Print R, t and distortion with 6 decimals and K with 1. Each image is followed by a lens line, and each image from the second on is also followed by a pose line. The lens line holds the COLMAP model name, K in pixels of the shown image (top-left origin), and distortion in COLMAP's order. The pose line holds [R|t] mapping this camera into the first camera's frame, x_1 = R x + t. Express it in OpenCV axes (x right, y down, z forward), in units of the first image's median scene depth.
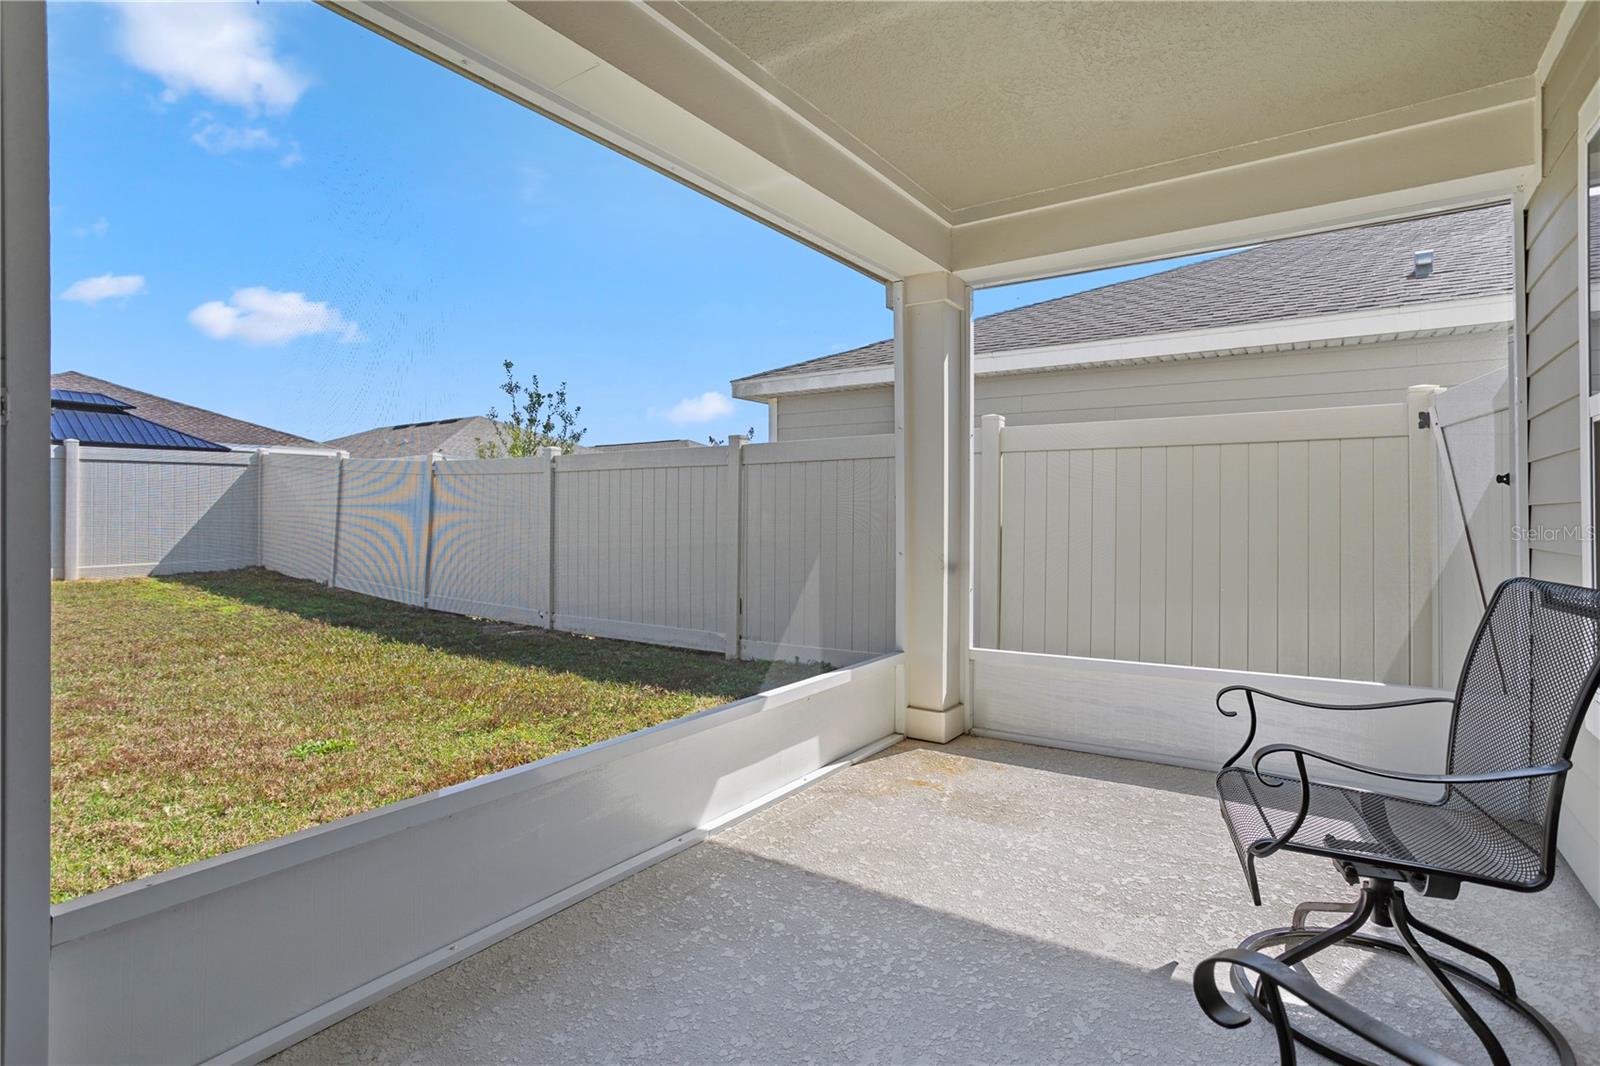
lens RADIAL K [[782.4, 0, 801.0], [0, 782.4, 512.2], [0, 0, 1]] dist [-0.053298, 0.030459]
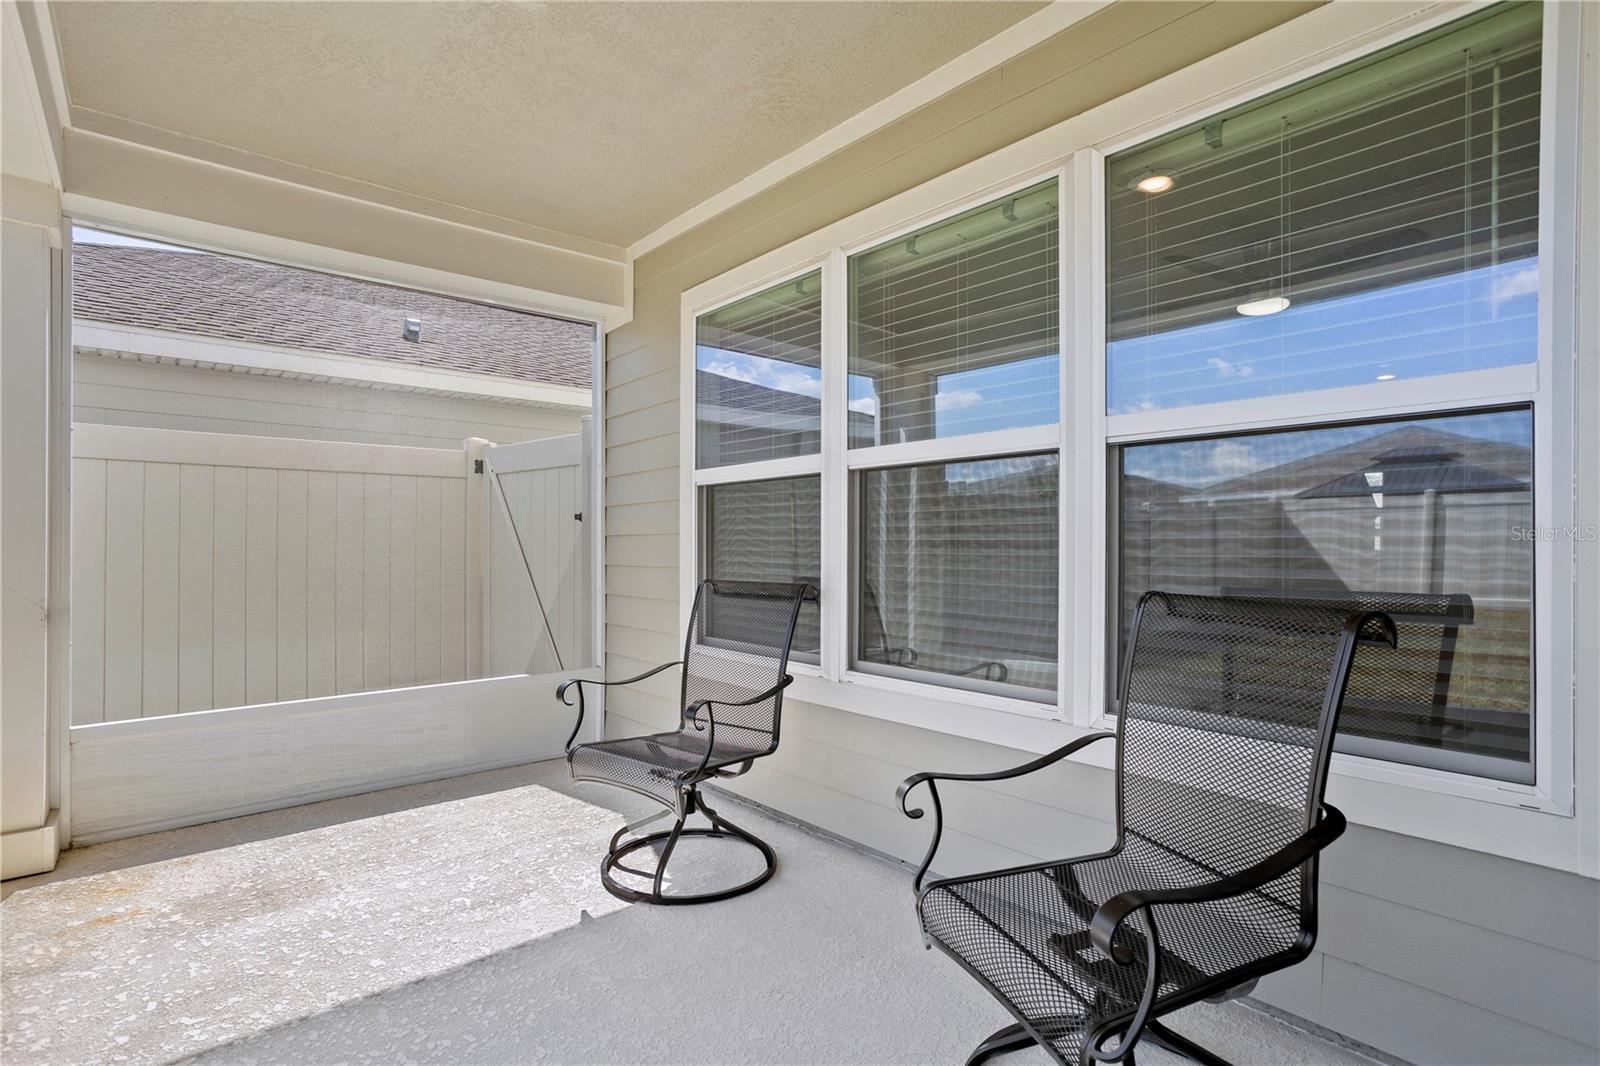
lens RADIAL K [[789.8, 0, 797.7], [0, 789.8, 552.0], [0, 0, 1]] dist [-0.055994, 0.032259]
pose [[0.255832, -0.008784, 0.966681, -0.359382], [-0.003612, 0.999943, 0.010043, 0.004948], [-0.966715, -0.006061, 0.255785, 0.214432]]
